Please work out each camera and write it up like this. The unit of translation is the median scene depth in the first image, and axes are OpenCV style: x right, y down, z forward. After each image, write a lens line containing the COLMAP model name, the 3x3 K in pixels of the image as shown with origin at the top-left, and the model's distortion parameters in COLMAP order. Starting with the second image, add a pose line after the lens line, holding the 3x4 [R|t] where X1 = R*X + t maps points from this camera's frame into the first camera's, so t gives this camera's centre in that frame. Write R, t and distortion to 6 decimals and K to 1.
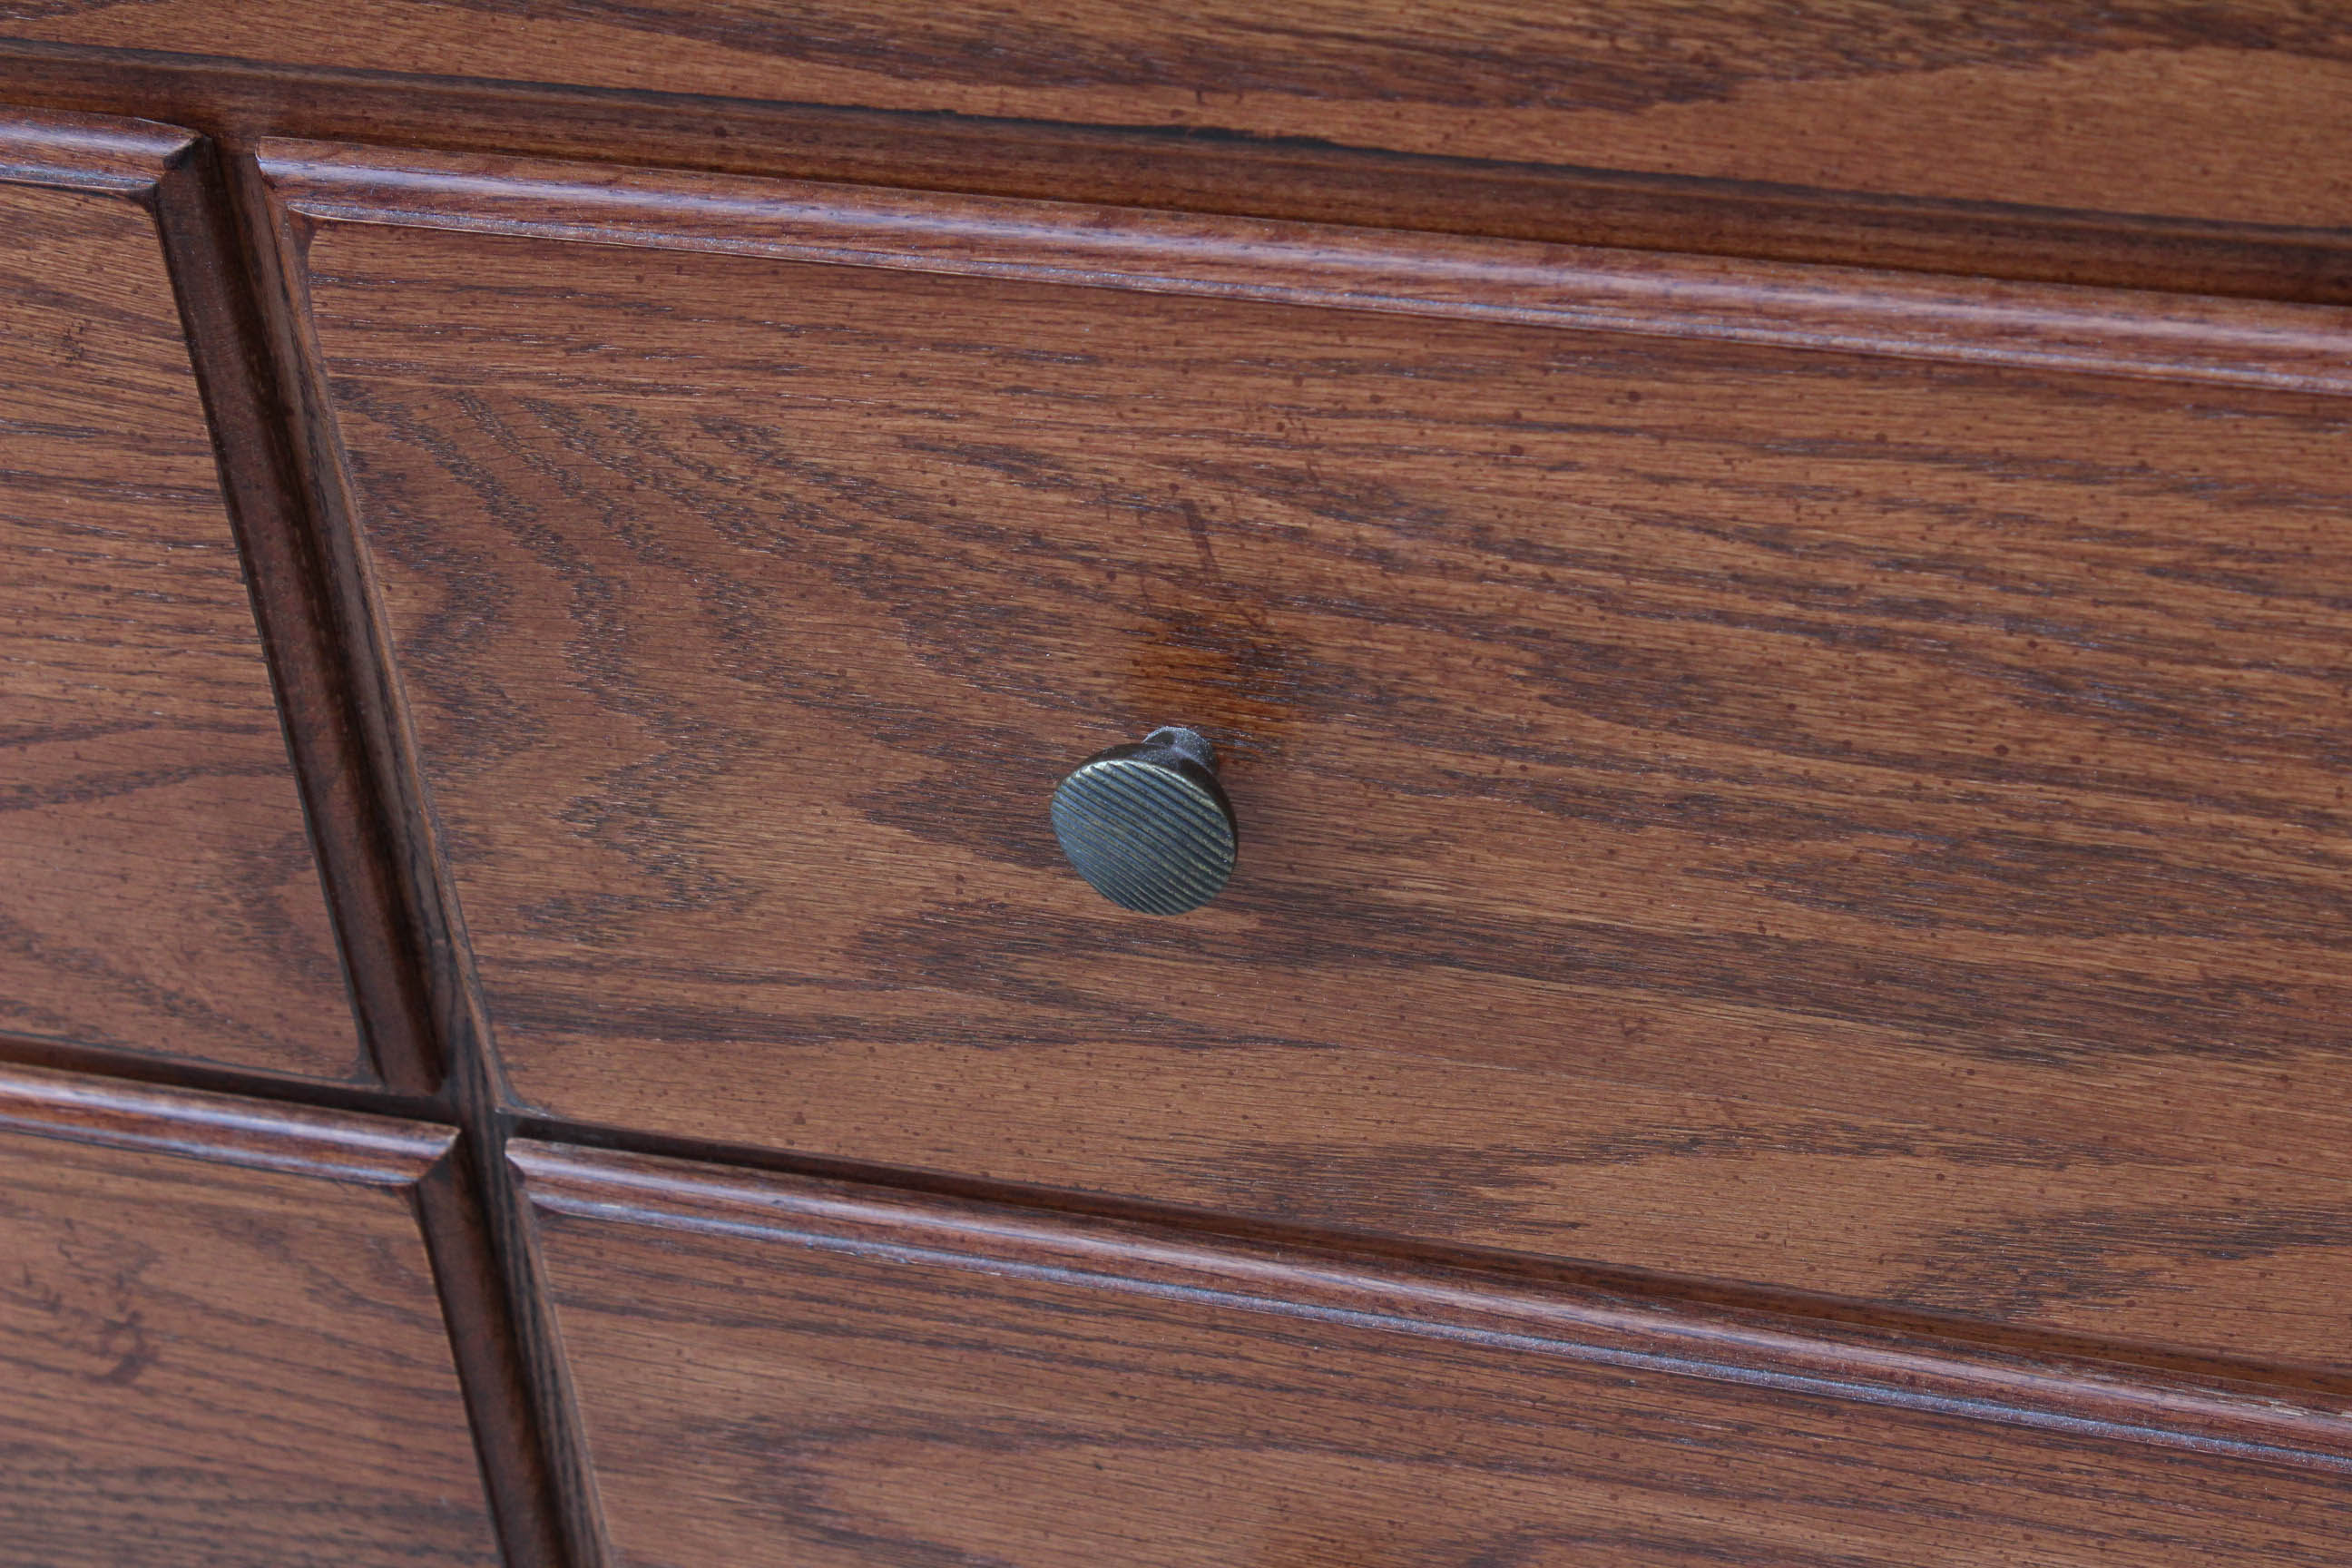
lens RADIAL K [[5543.1, 0, 1151.8], [0, 5543.1, 776.7], [0, 0, 1]] dist [0.068870, 0.000000]
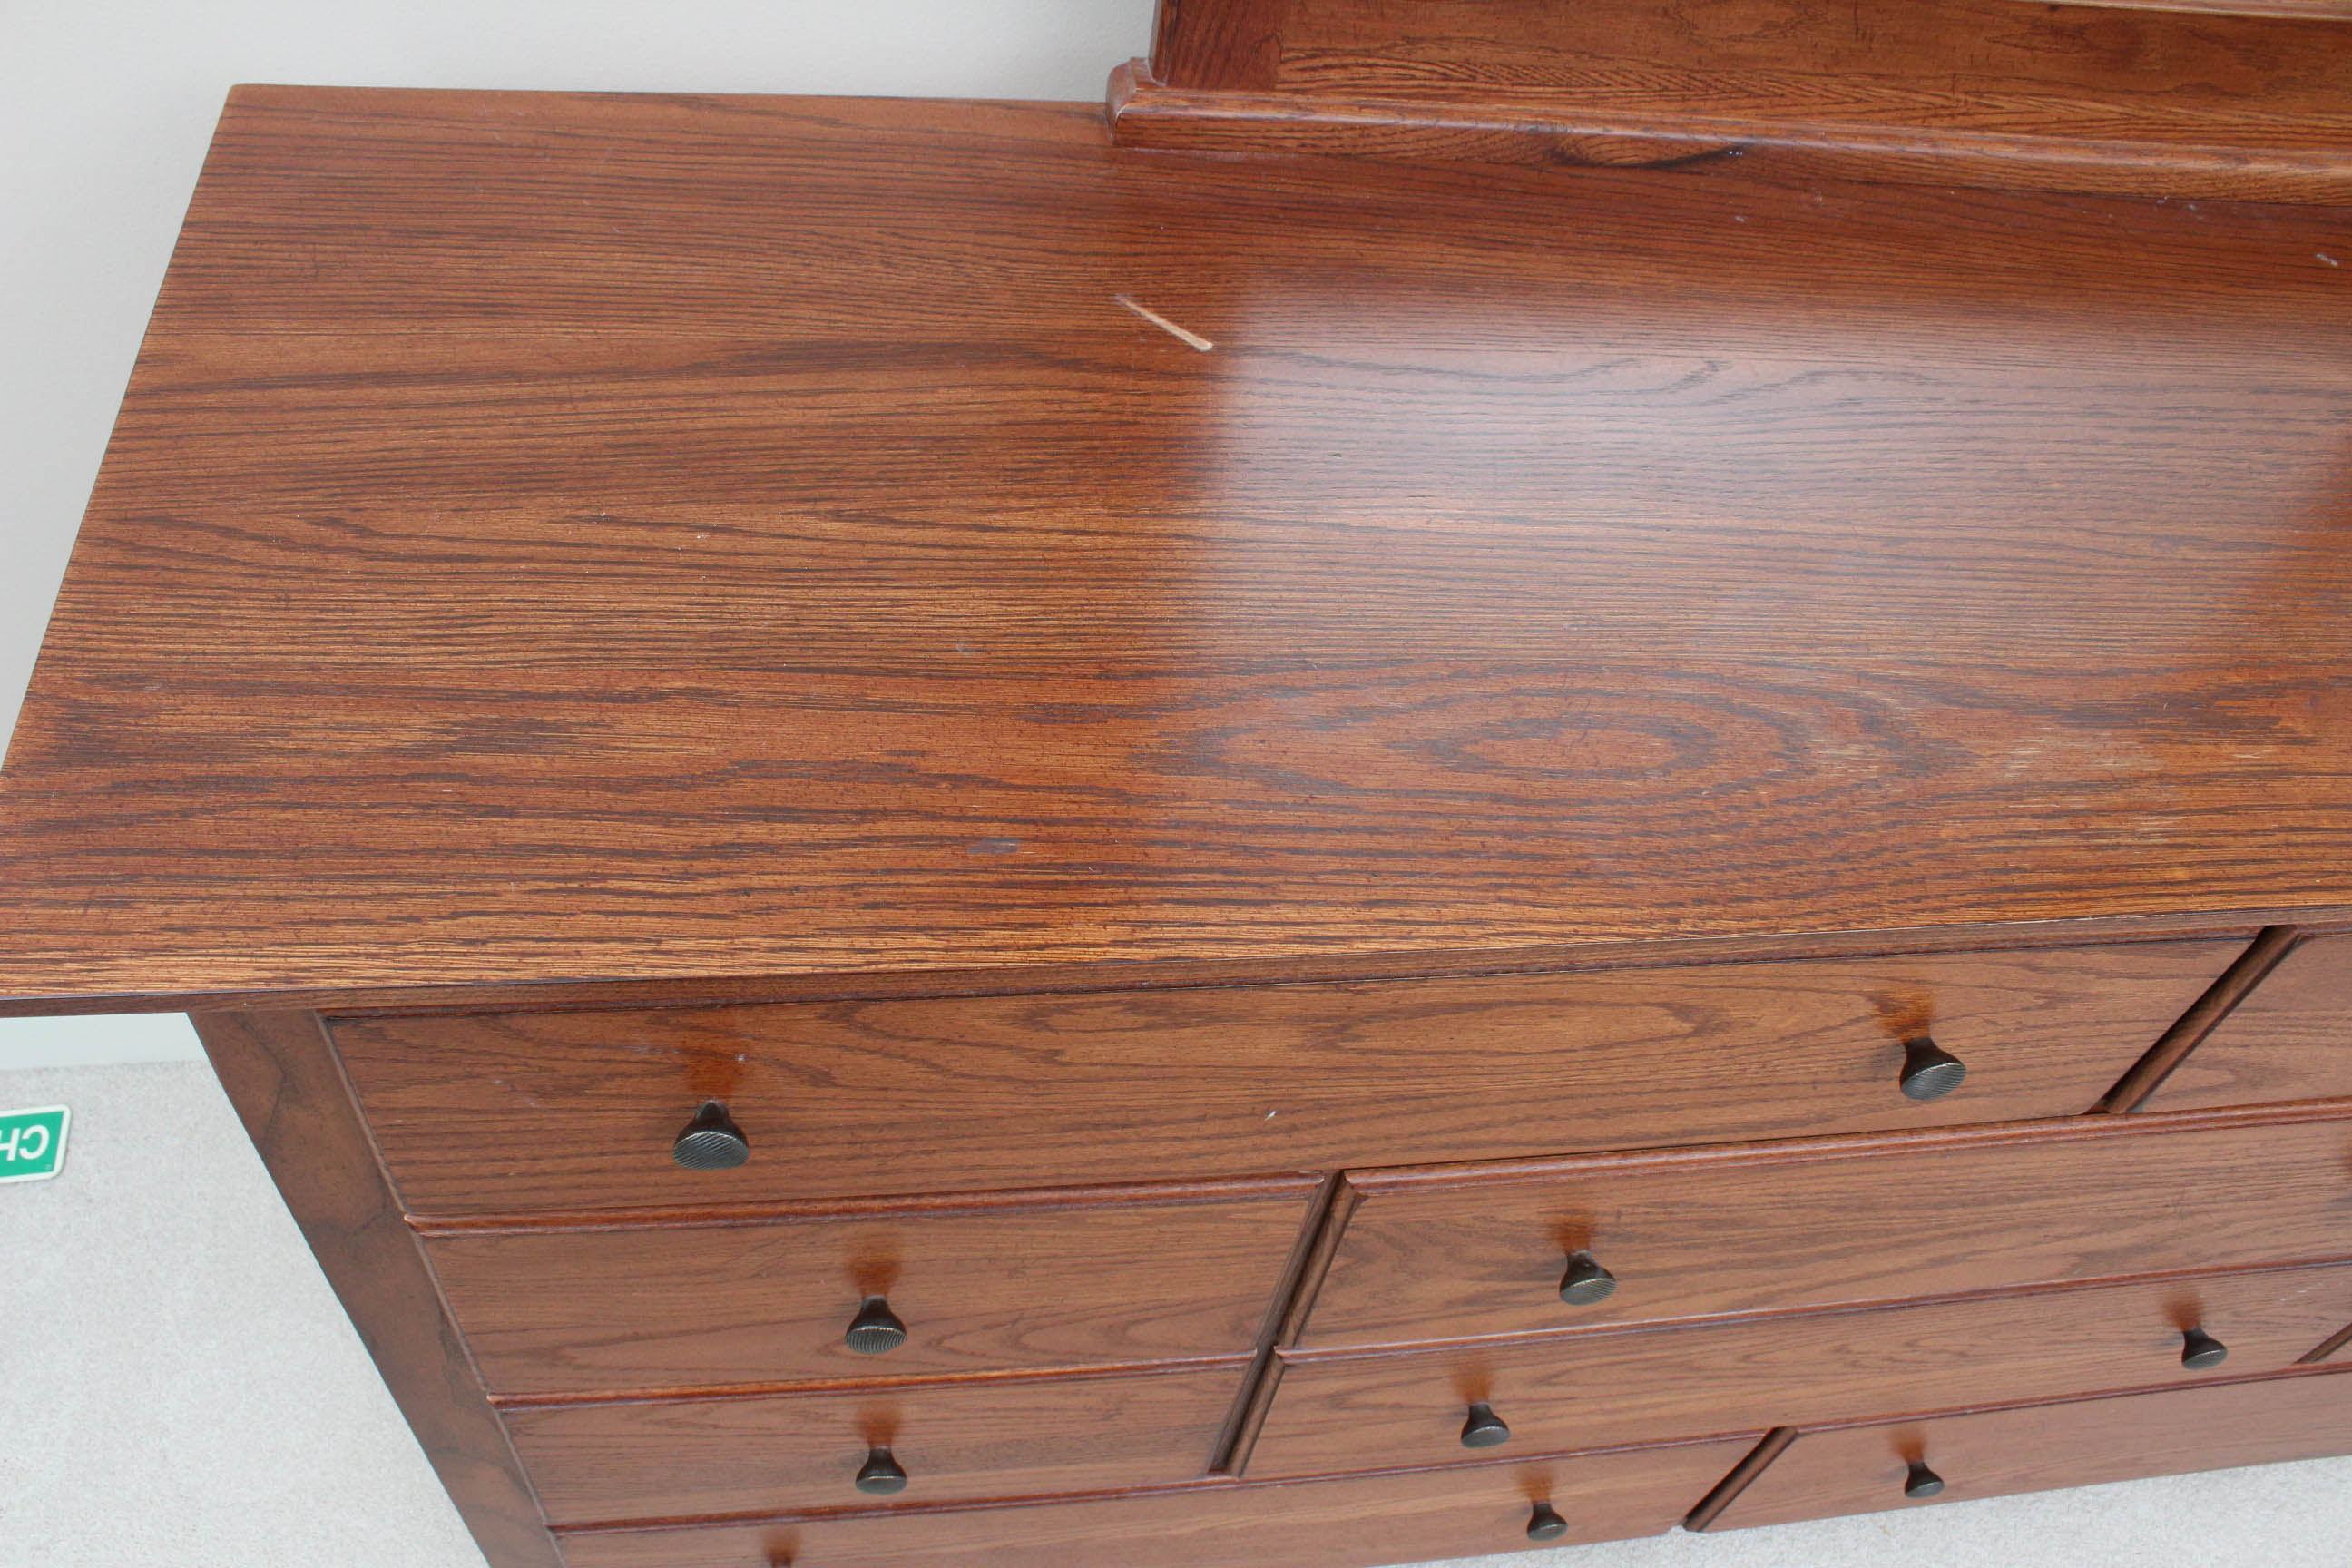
lens RADIAL K [[1931.3, 0, 1168.0], [0, 1931.3, 804.1], [0, 0, 1]] dist [-0.162412, 0.126521]
pose [[0.888757, -0.193734, 0.415425, -0.630859], [0.096624, 0.965110, 0.243365, -0.562353], [-0.448079, -0.176153, 0.876468, 0.159587]]
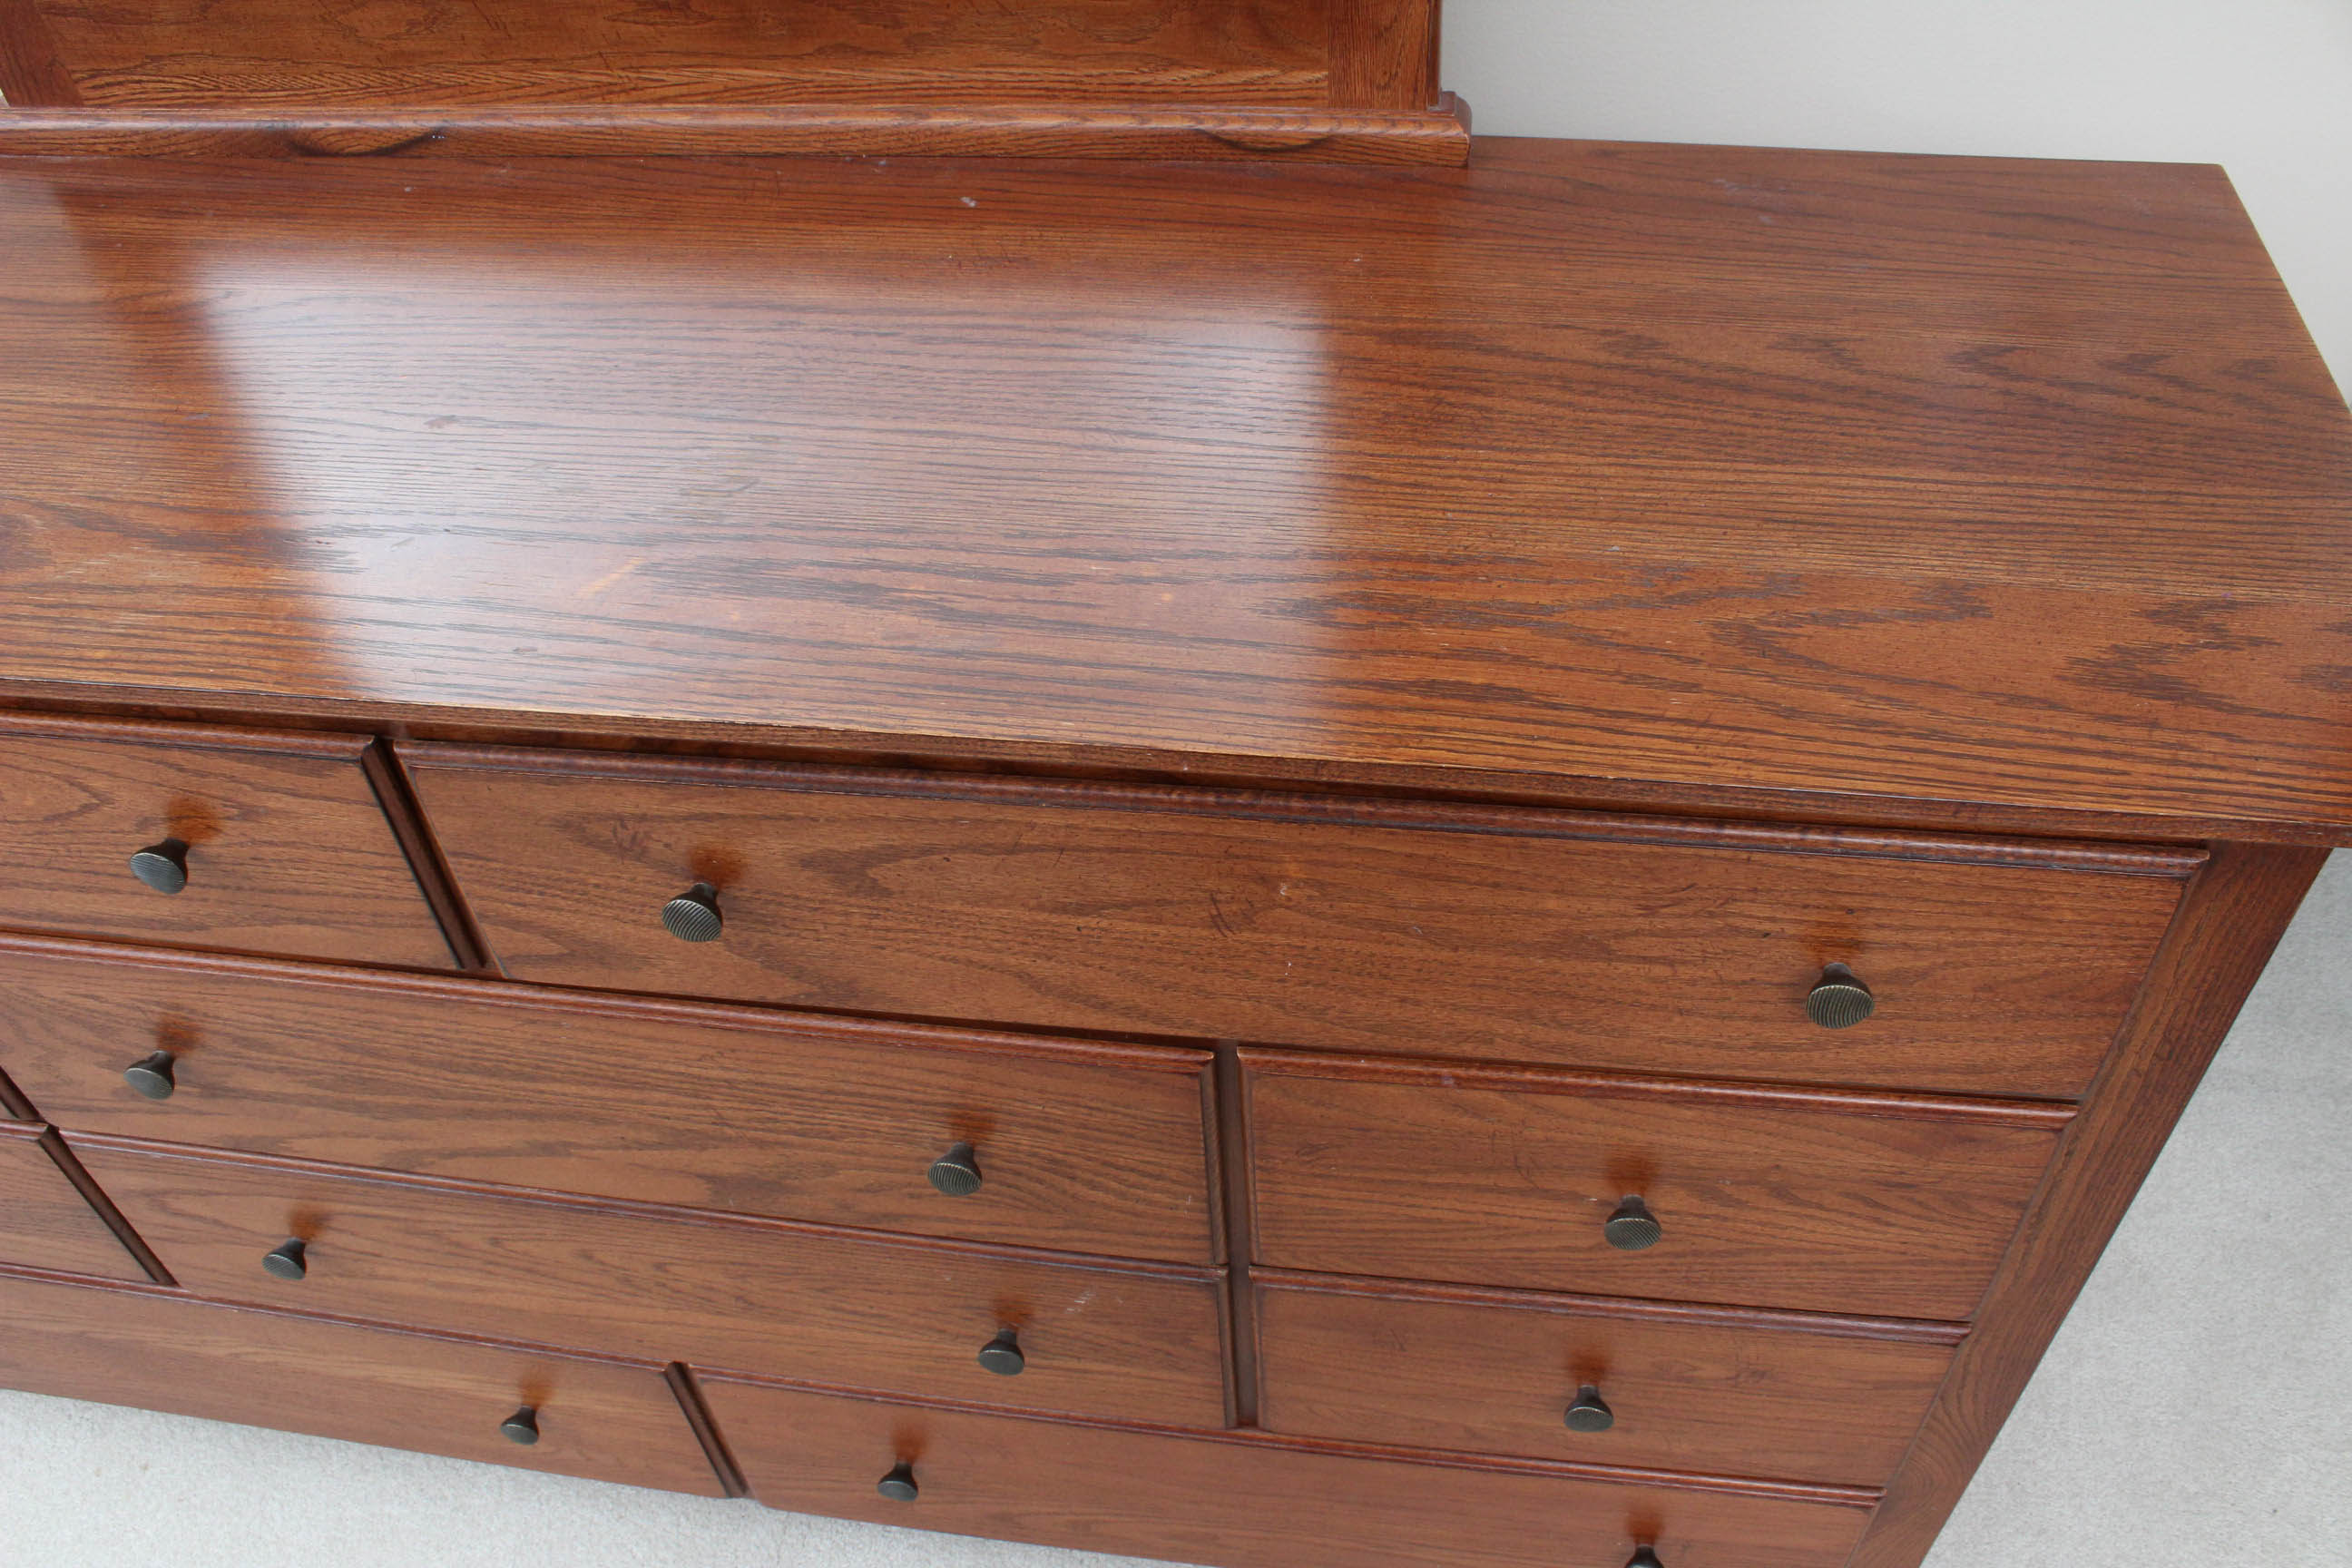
lens RADIAL K [[1931.3, 0, 1174.9], [0, 1931.3, 806.3], [0, 0, 1]] dist [-0.162412, 0.126521]
pose [[0.985518, -0.077426, 0.150859, 0.515088], [0.059458, 0.990971, 0.120176, -0.288473], [-0.158802, -0.109465, 0.981223, -0.359476]]
